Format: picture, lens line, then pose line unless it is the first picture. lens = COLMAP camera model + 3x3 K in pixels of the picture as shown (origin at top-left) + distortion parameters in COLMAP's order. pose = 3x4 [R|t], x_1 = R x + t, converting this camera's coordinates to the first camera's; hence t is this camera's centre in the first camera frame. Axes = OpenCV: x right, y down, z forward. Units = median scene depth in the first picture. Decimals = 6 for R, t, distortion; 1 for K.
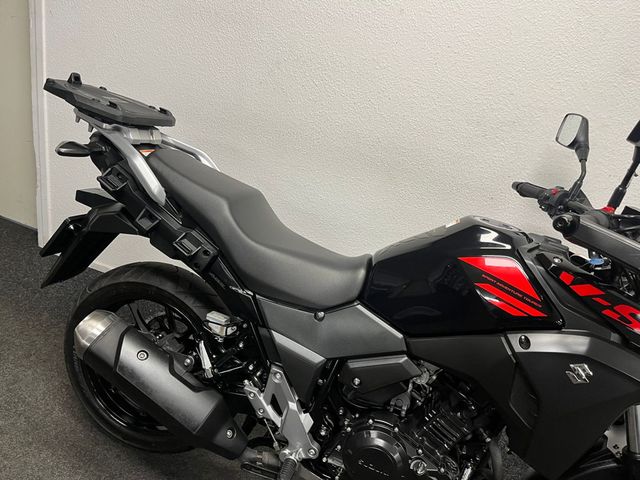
lens RADIAL K [[480.2, 0, 320.6], [0, 480.2, 242.8], [0, 0, 1]] dist [0.126193, -0.196580]
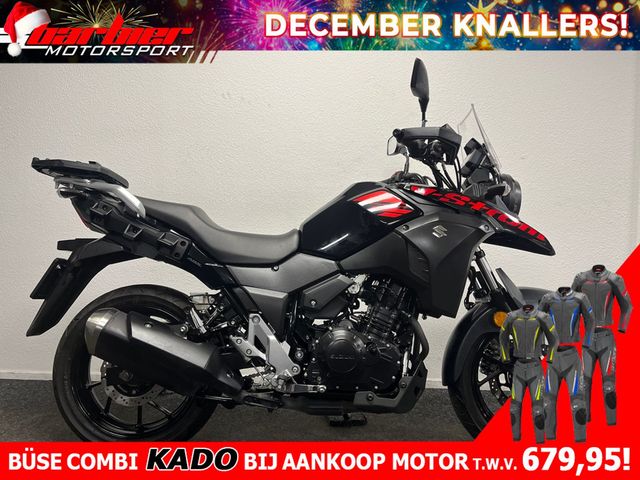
lens RADIAL K [[480.2, 0, 320.6], [0, 480.2, 242.8], [0, 0, 1]] dist [0.126193, -0.196580]
pose [[0.937533, -0.192205, 0.289980, -0.262435], [0.284475, 0.903354, -0.320975, 0.556063], [-0.200262, 0.383417, 0.901602, -0.302714]]
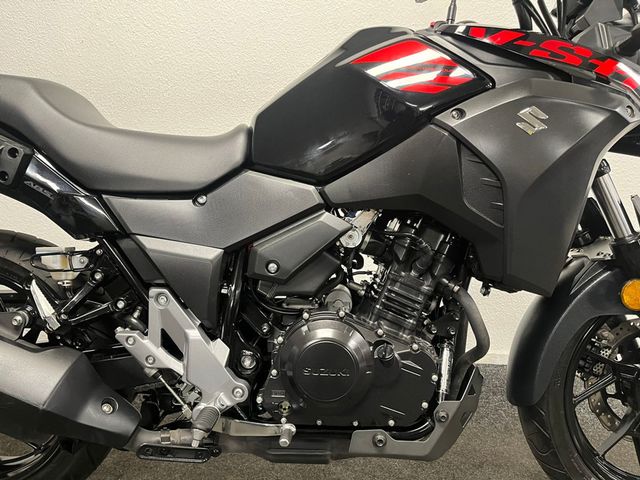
lens RADIAL K [[480.2, 0, 320.6], [0, 480.2, 242.8], [0, 0, 1]] dist [0.126193, -0.196580]
pose [[0.944873, -0.243165, 0.219284, -0.006749], [0.283604, 0.942484, -0.176899, 0.383755], [-0.163656, 0.229337, 0.959490, 0.275460]]
